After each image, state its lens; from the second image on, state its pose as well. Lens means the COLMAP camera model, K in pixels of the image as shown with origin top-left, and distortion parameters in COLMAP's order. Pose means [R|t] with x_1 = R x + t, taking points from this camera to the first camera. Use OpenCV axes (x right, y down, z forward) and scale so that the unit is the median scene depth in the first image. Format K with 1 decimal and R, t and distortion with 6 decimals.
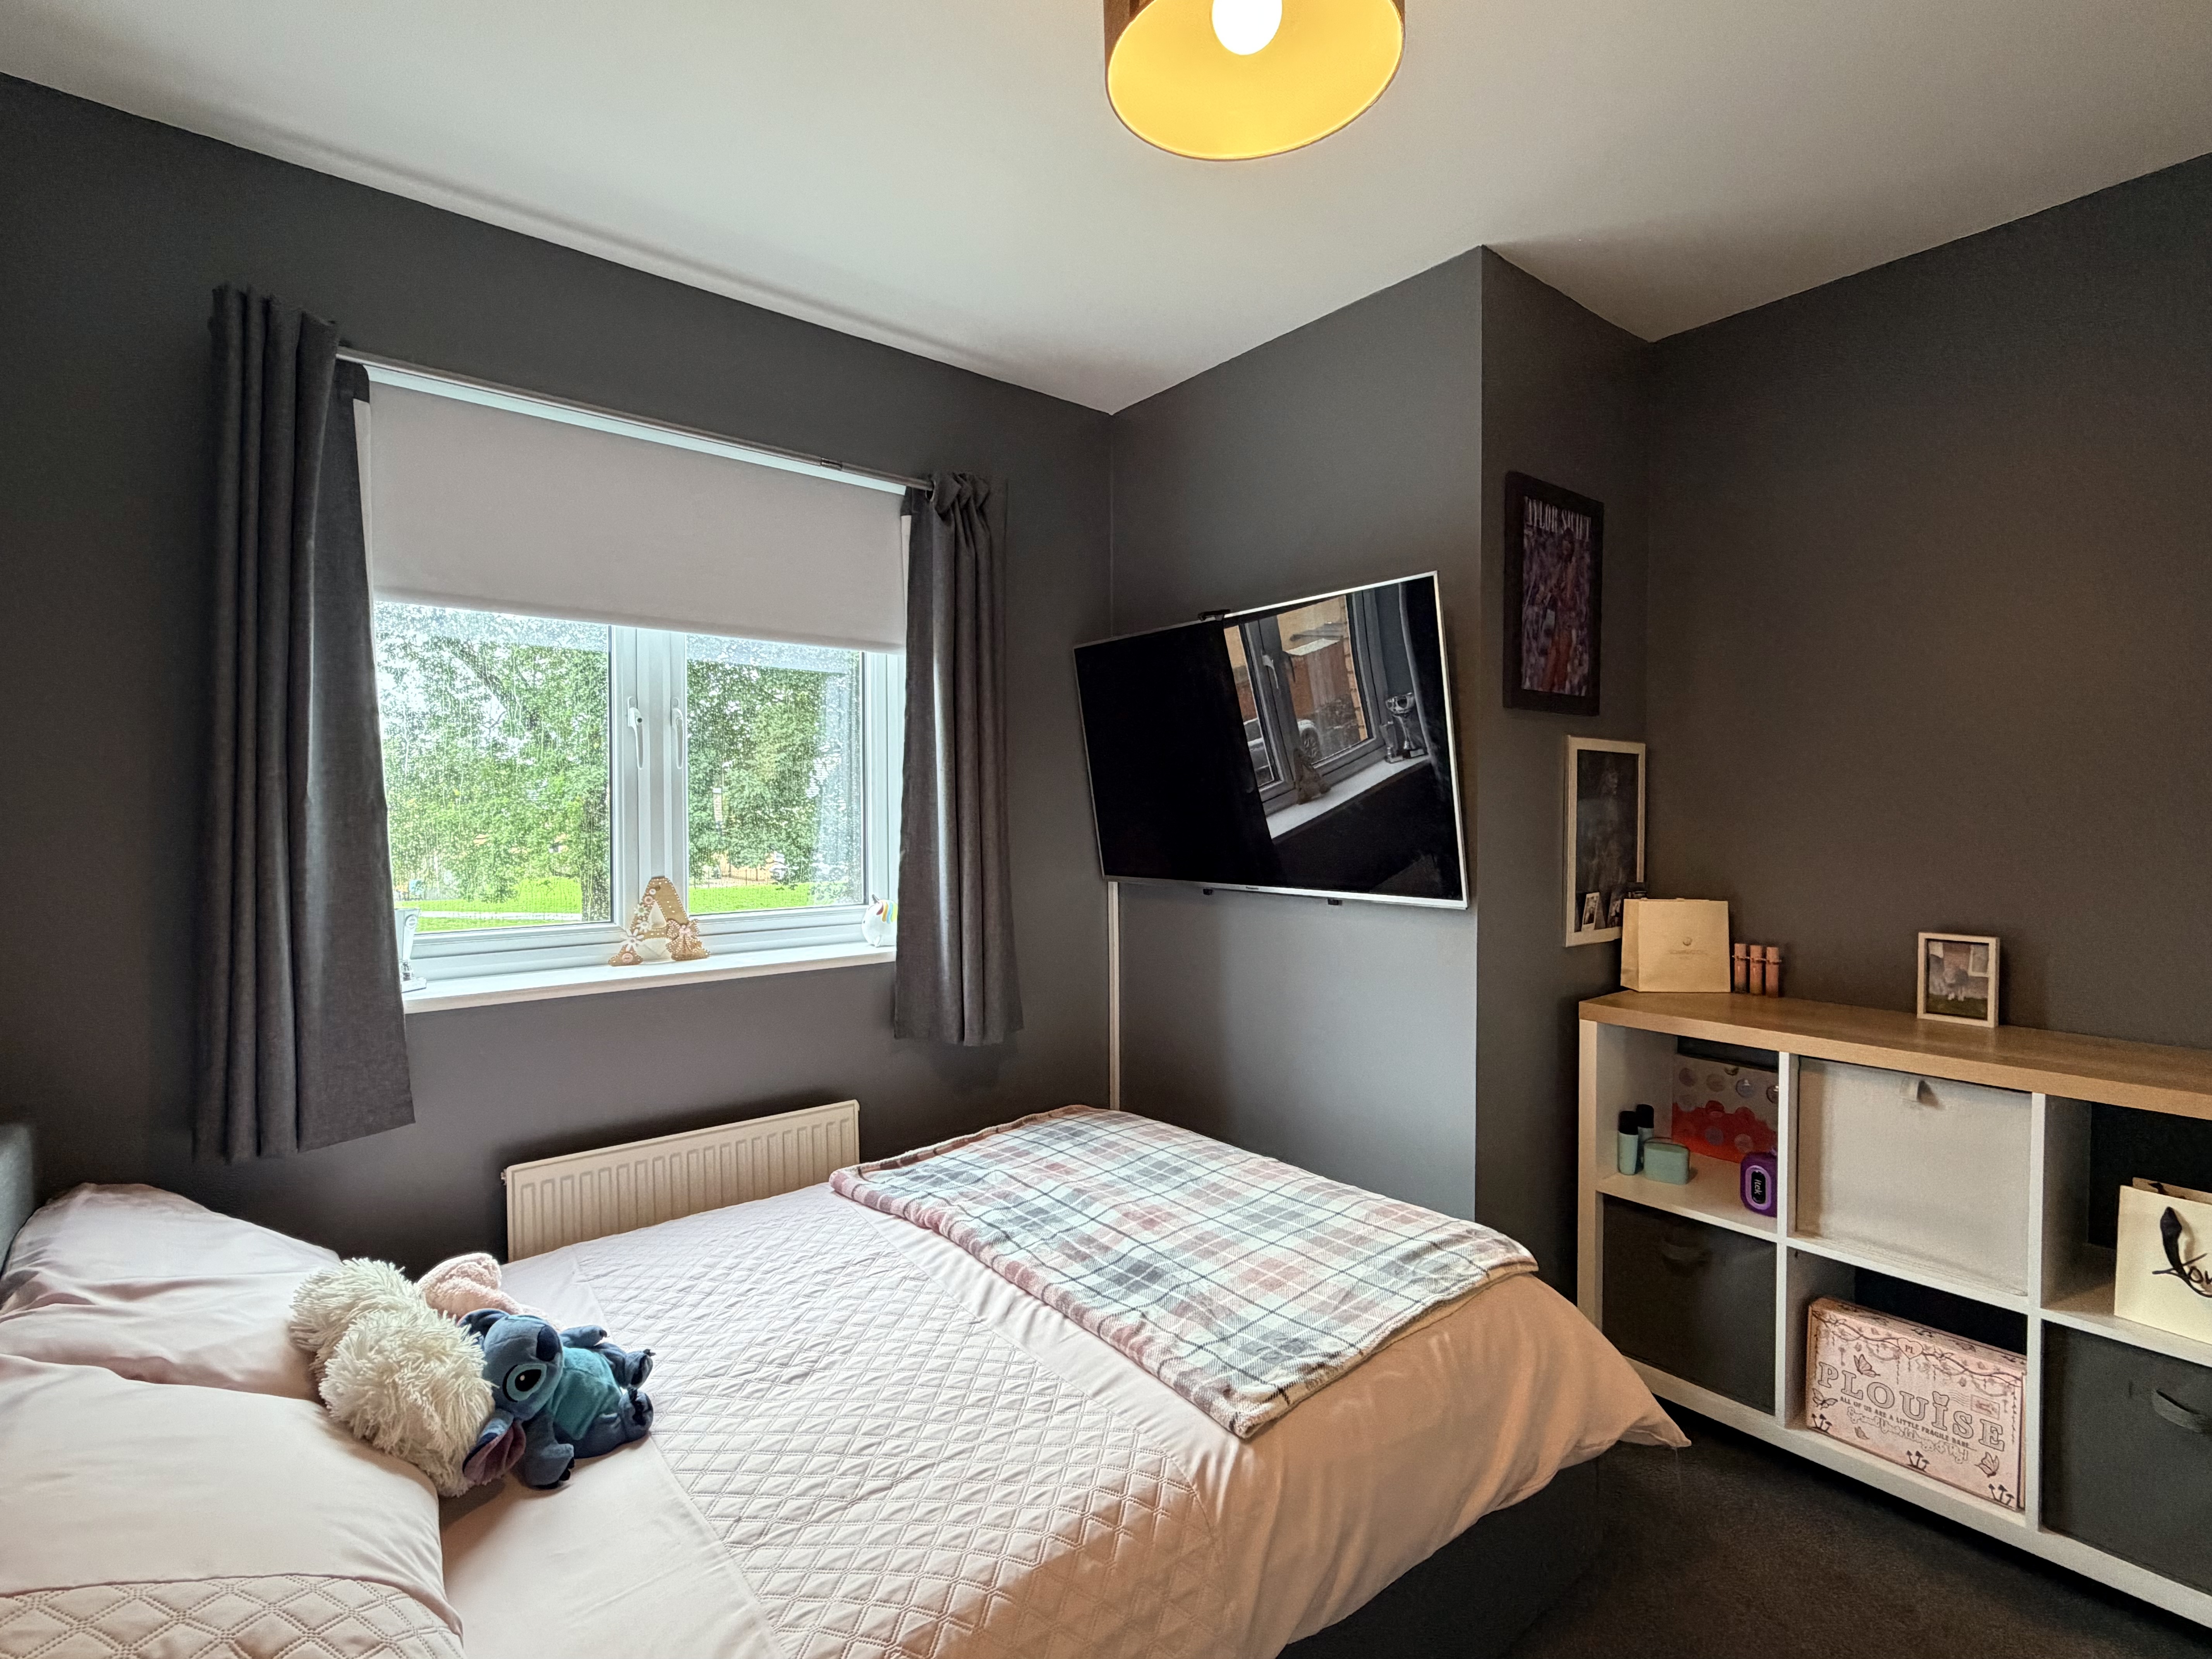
lens RADIAL K [[1038.6, 0, 1105.8], [0, 1038.6, 829.4], [0, 0, 1]] dist [0.001979, 0.000281]
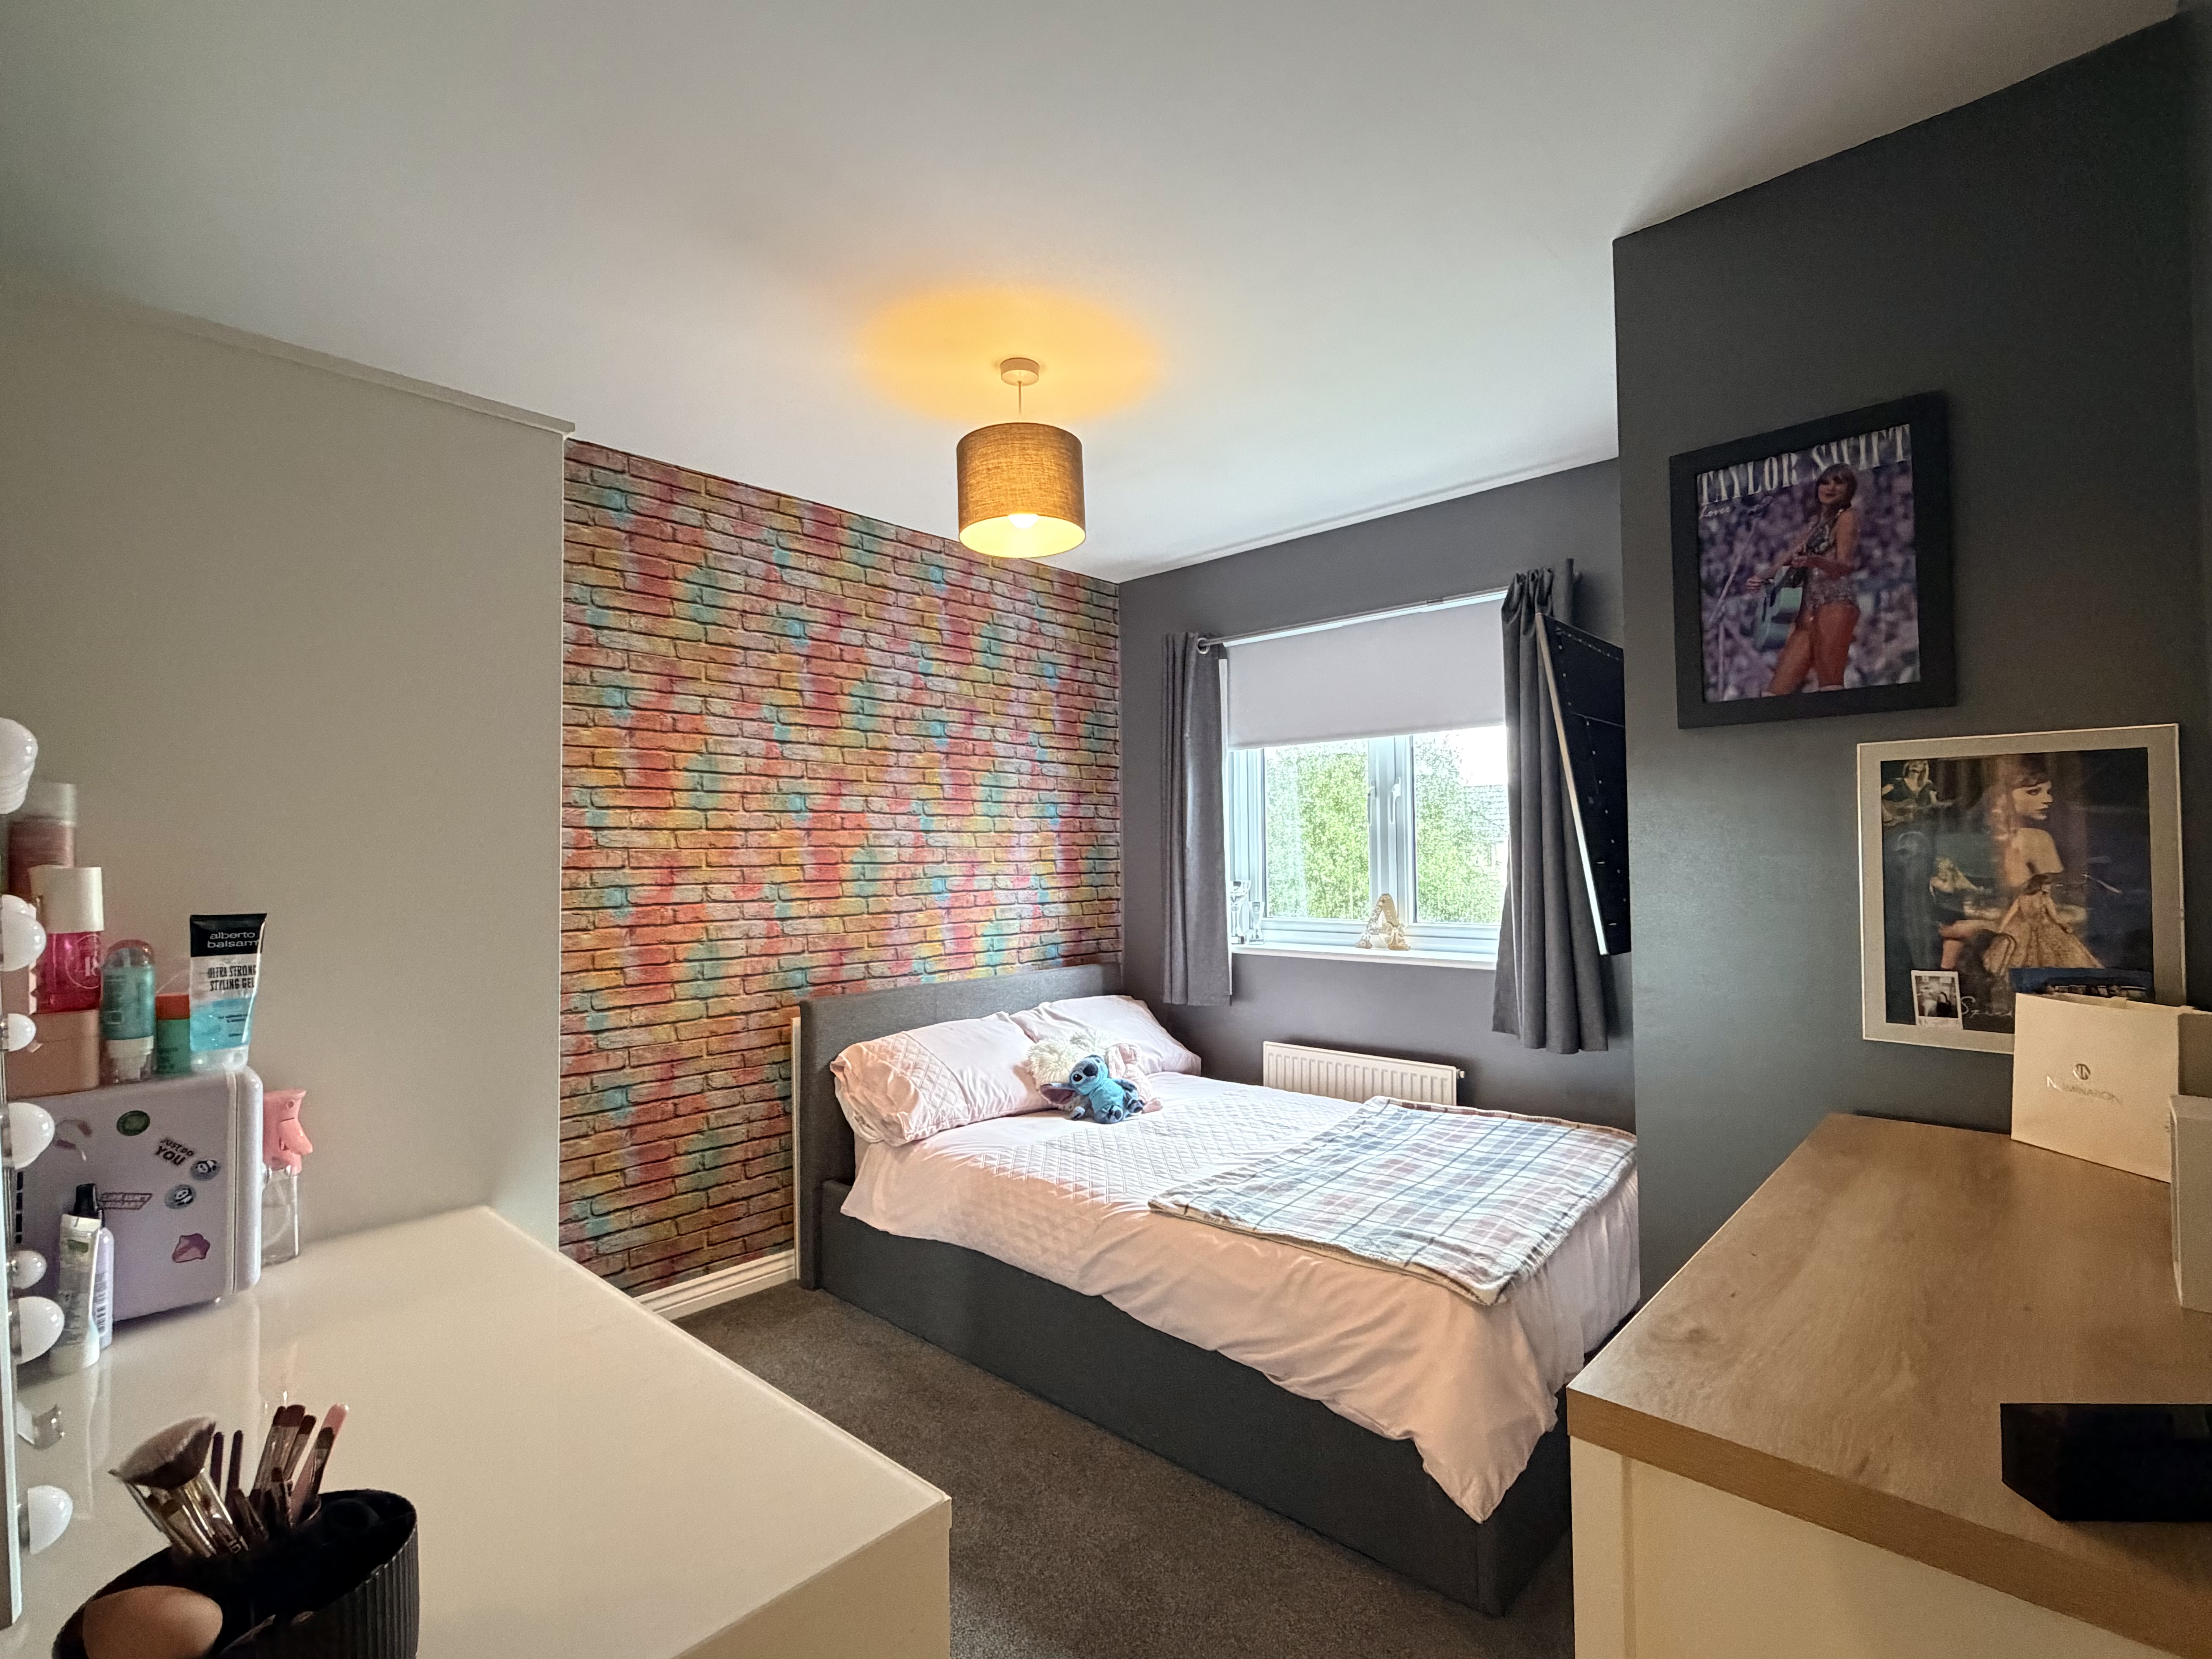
lens RADIAL K [[1038.6, 0, 1103.6], [0, 1038.6, 831.6], [0, 0, 1]] dist [0.001979, 0.000281]
pose [[0.137344, -0.020897, -0.990303, 1.136625], [-0.007644, 0.999725, -0.022156, -0.010565], [0.990494, 0.010613, 0.137147, 0.403169]]
